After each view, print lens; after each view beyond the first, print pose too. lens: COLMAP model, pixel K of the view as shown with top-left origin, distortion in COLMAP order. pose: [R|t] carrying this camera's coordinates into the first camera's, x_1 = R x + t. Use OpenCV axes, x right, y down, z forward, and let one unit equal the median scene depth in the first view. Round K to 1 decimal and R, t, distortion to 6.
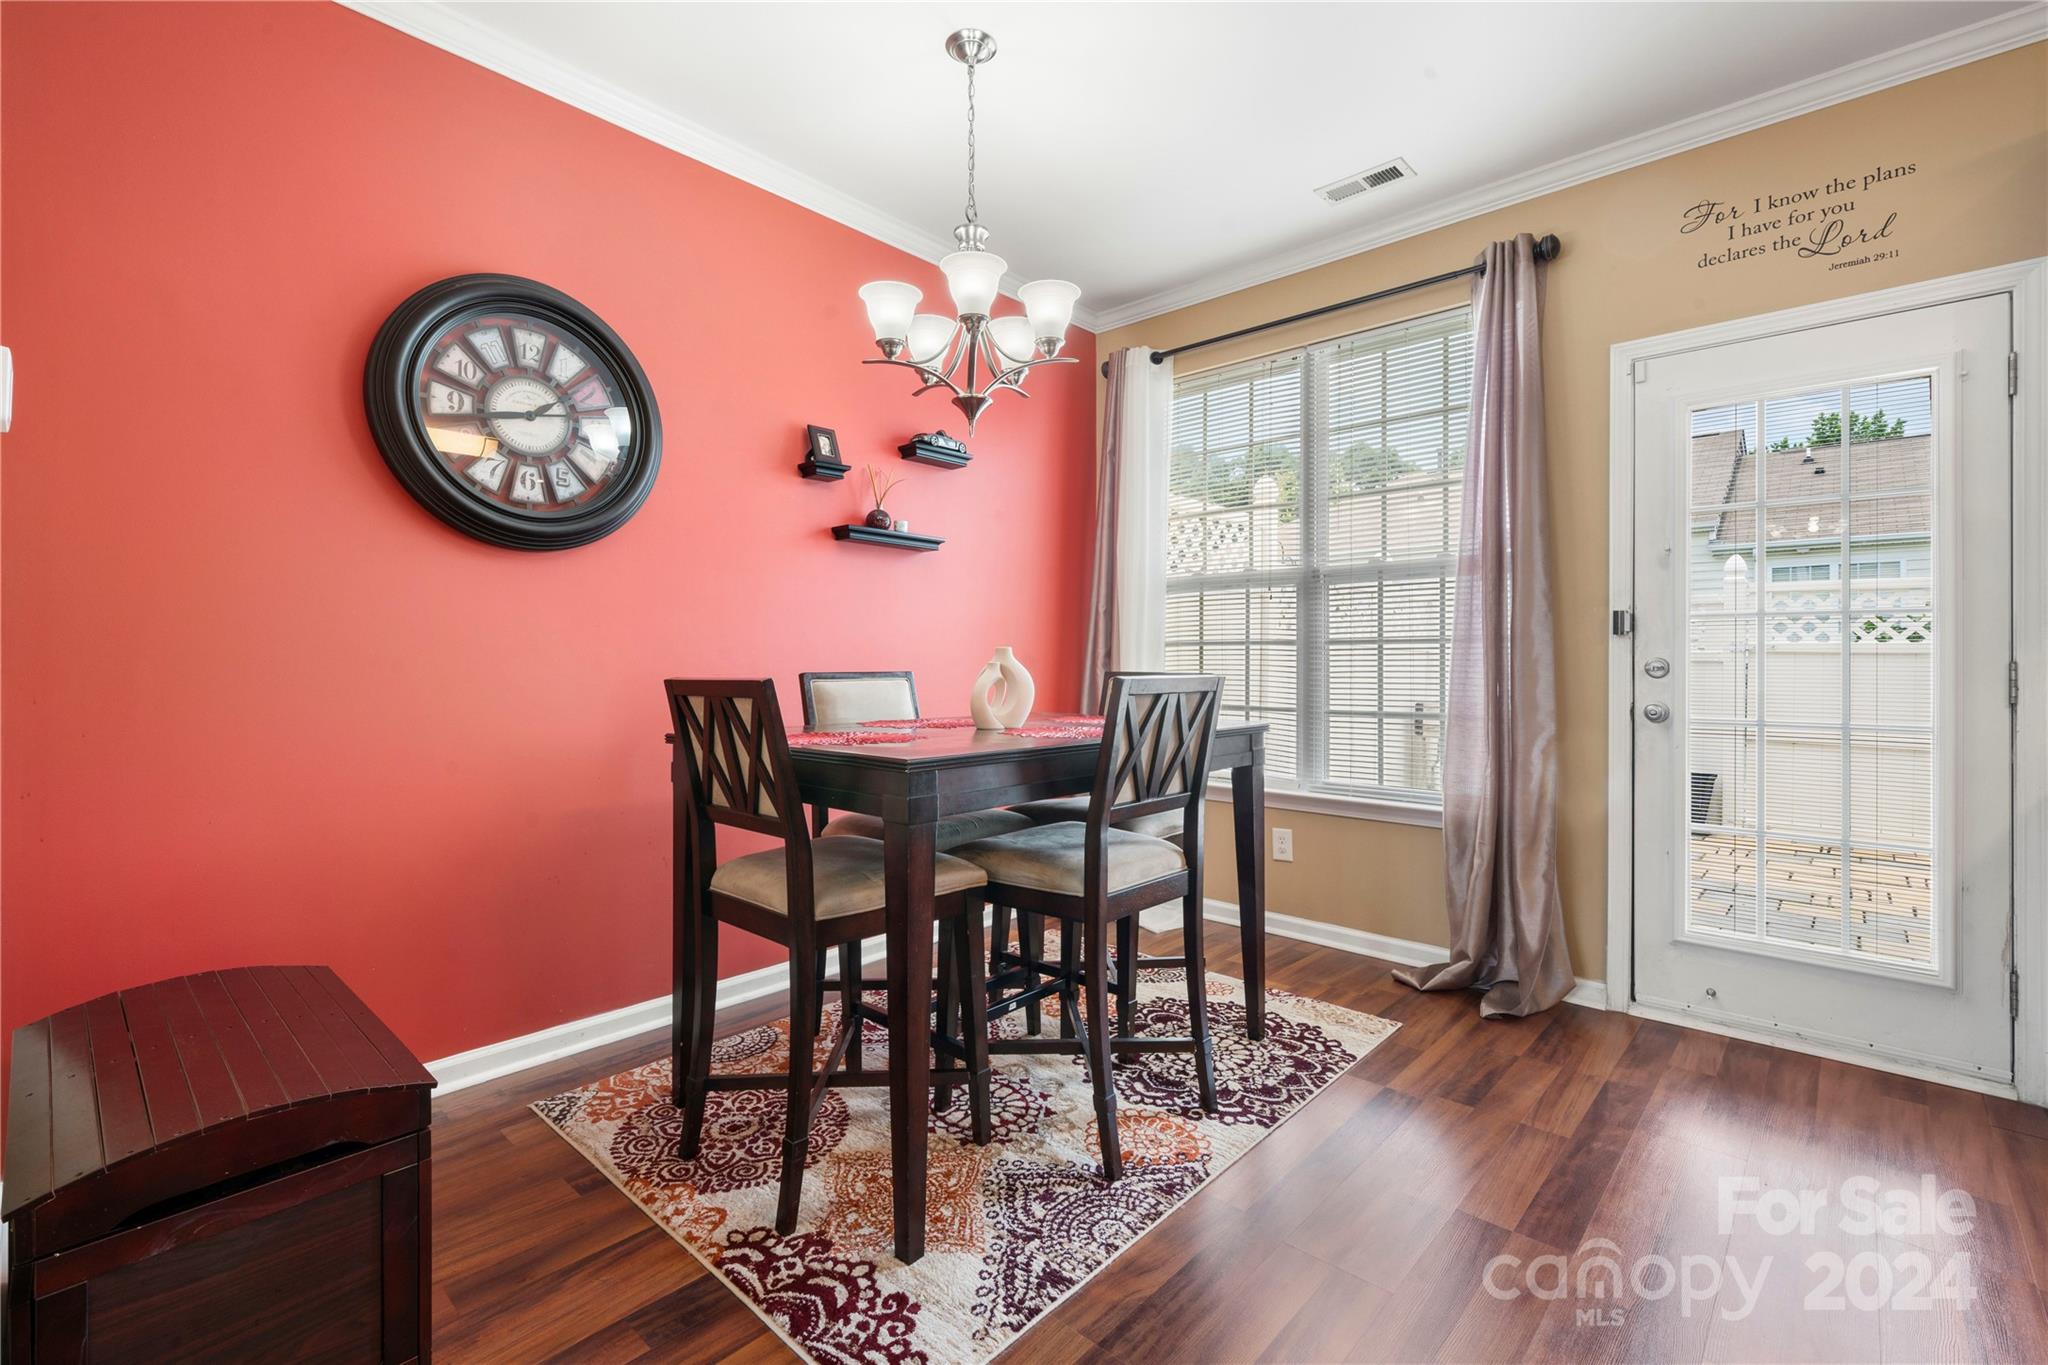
lens RADIAL K [[902.0, 0, 1020.1], [0, 902.0, 658.4], [0, 0, 1]] dist [-0.000513, -0.000198]
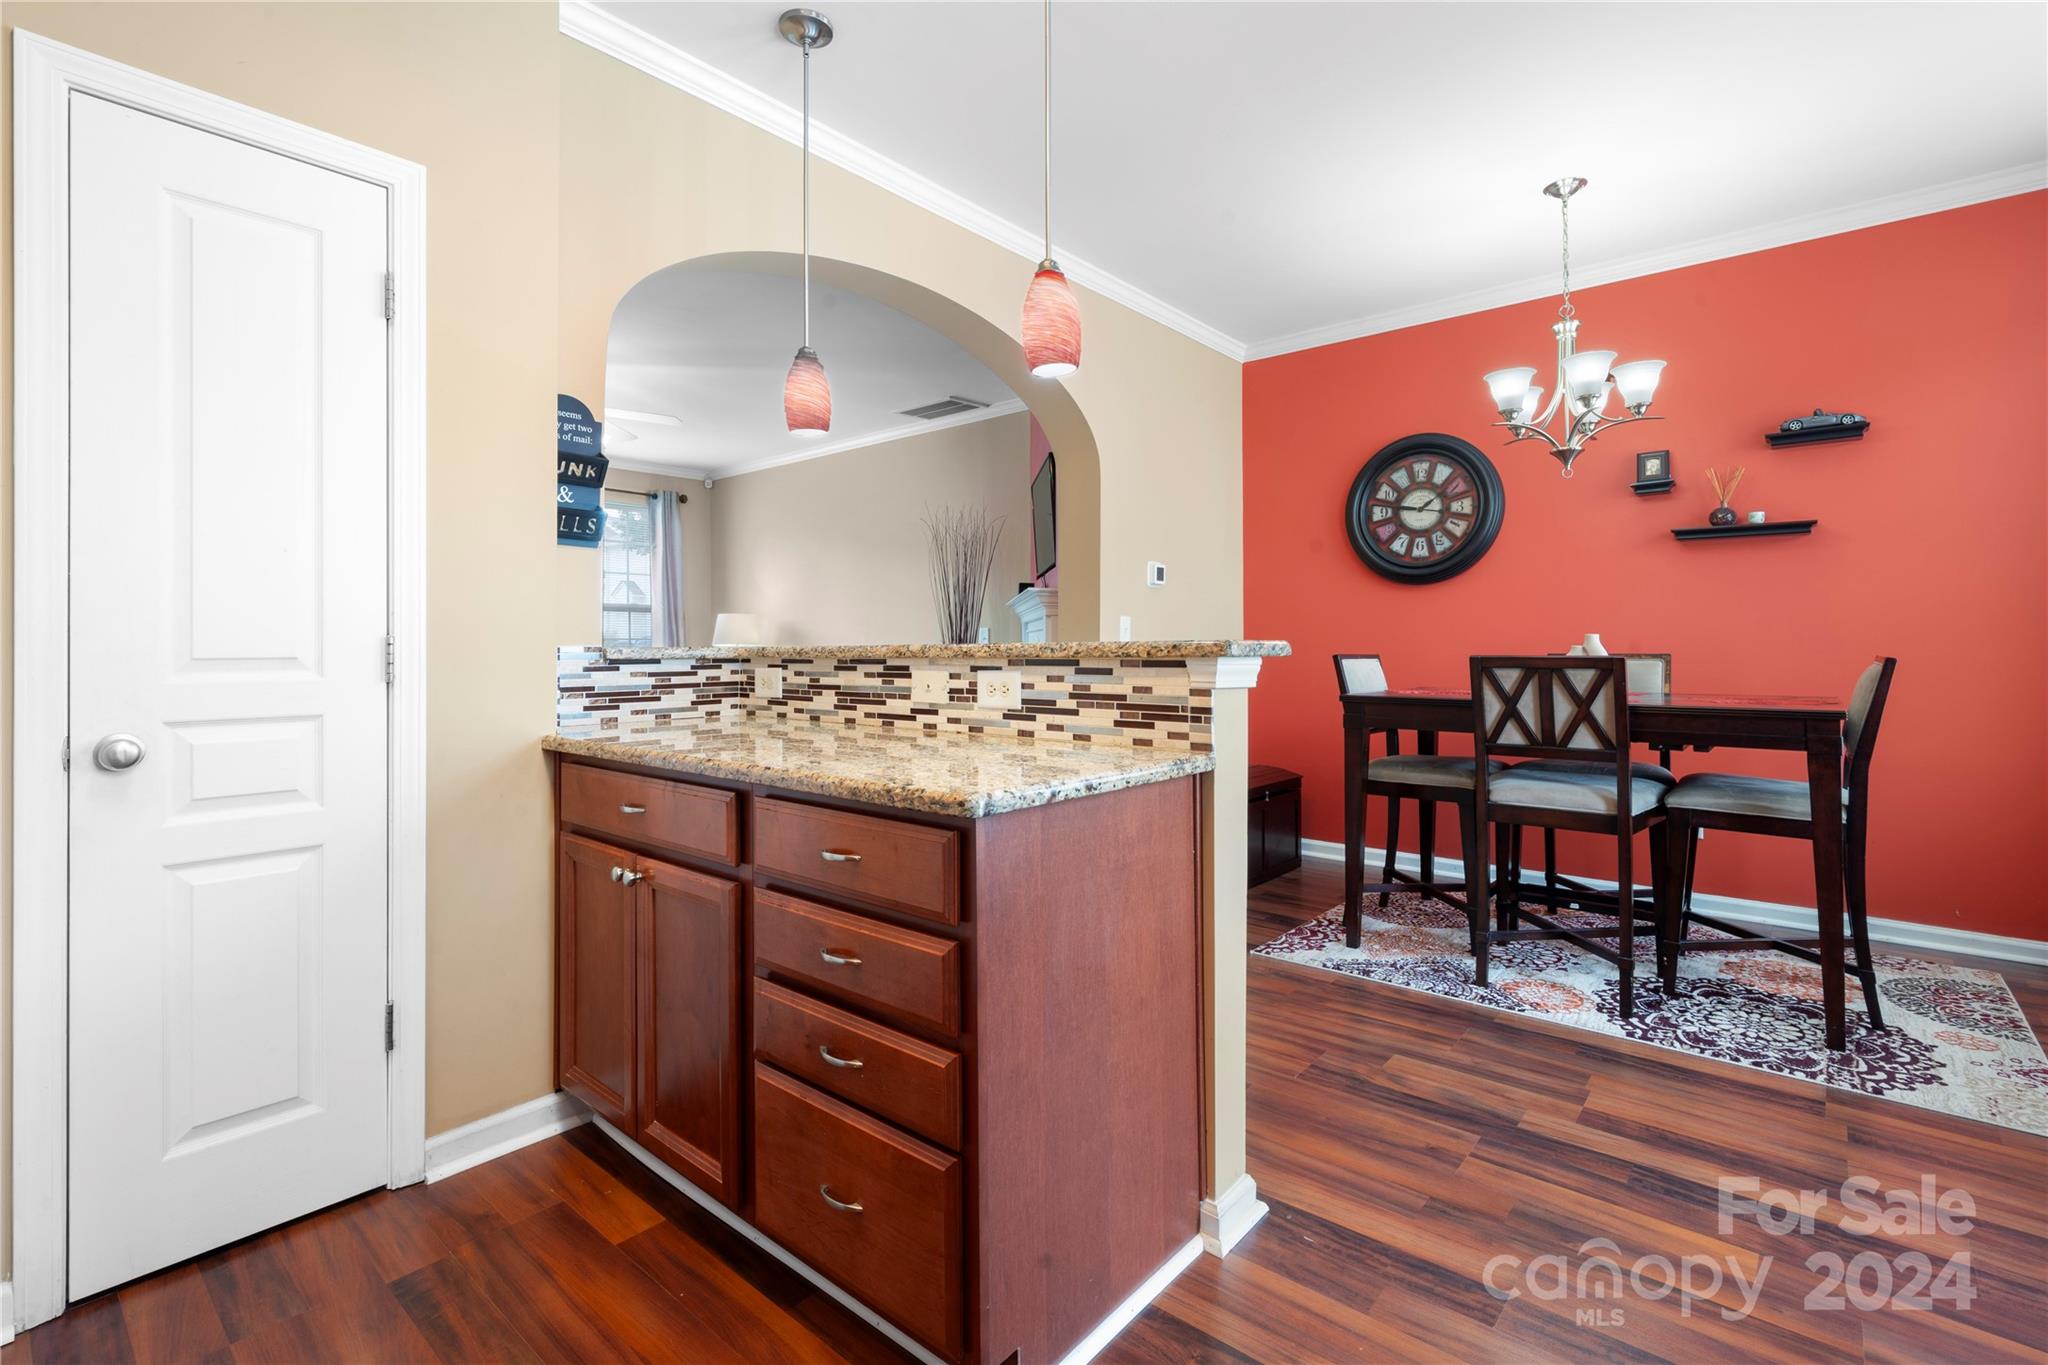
lens RADIAL K [[929.2, 0, 1014.2], [0, 929.2, 636.6], [0, 0, 1]] dist [0.000163, 0.000291]
pose [[0.032895, -0.013480, -0.999368, 1.286322], [0.006548, 0.999890, -0.013272, 0.003230], [0.999437, -0.006107, 0.032980, 0.131477]]
